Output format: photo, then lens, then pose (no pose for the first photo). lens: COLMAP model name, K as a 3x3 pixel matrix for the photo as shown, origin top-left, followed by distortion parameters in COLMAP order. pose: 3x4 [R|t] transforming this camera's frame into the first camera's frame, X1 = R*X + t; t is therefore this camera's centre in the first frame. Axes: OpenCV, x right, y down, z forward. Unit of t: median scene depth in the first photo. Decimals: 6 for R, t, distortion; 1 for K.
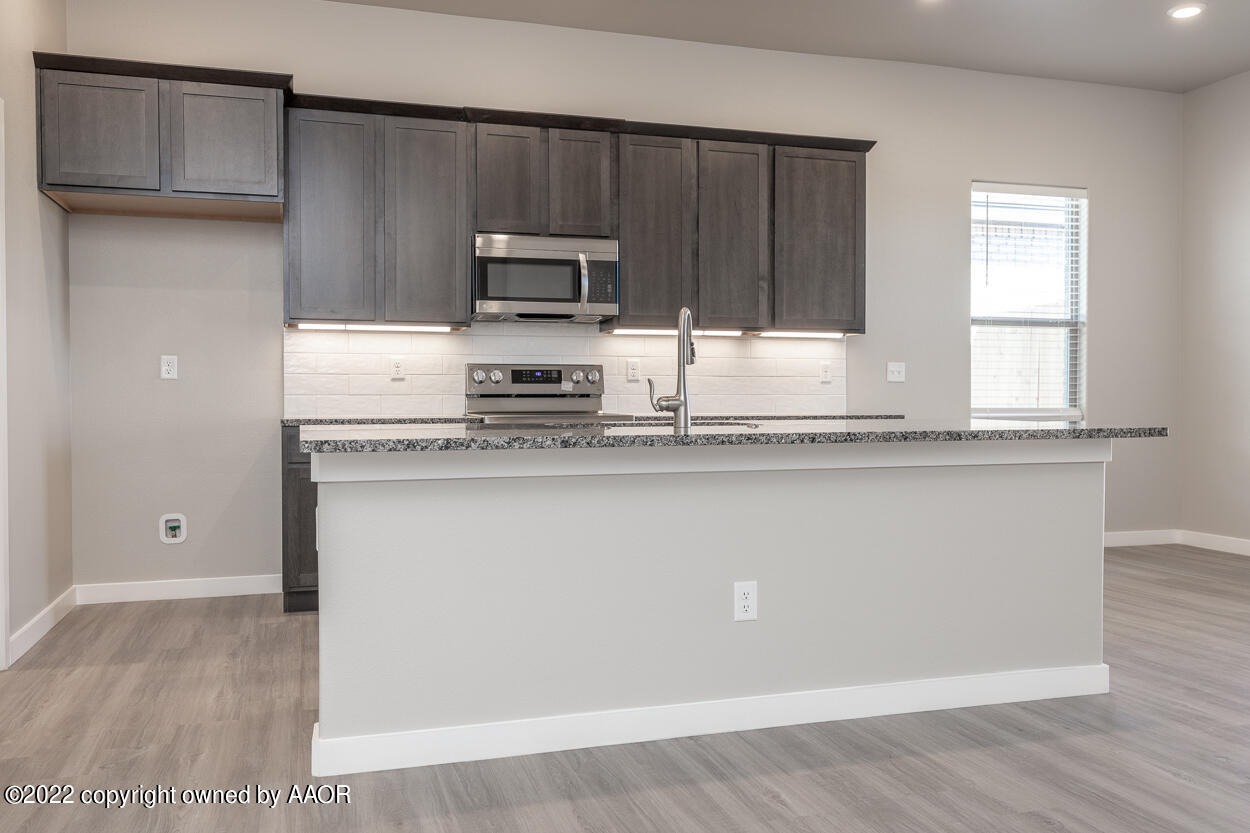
lens RADIAL K [[1038.0, 0, 625.0], [0, 1038.0, 416.5], [0, 0, 1]] dist [-0.005395, -0.001157]
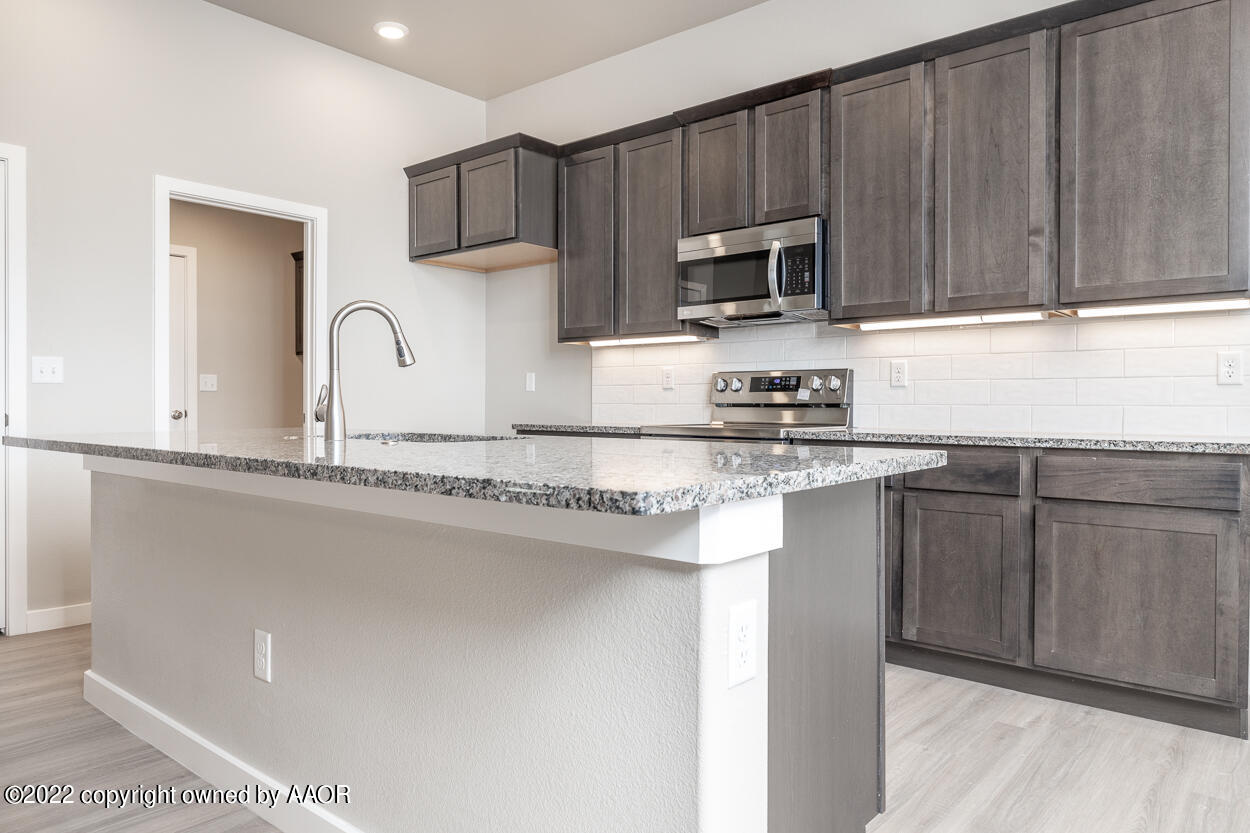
lens RADIAL K [[852.7, 0, 624.0], [0, 852.7, 406.2], [0, 0, 1]] dist [0.004431, 0.003316]
pose [[0.518999, 0.005502, -0.854757, 0.485282], [-0.021867, 0.999737, -0.006843, -0.011569], [0.854495, 0.022242, 0.518983, 0.511638]]
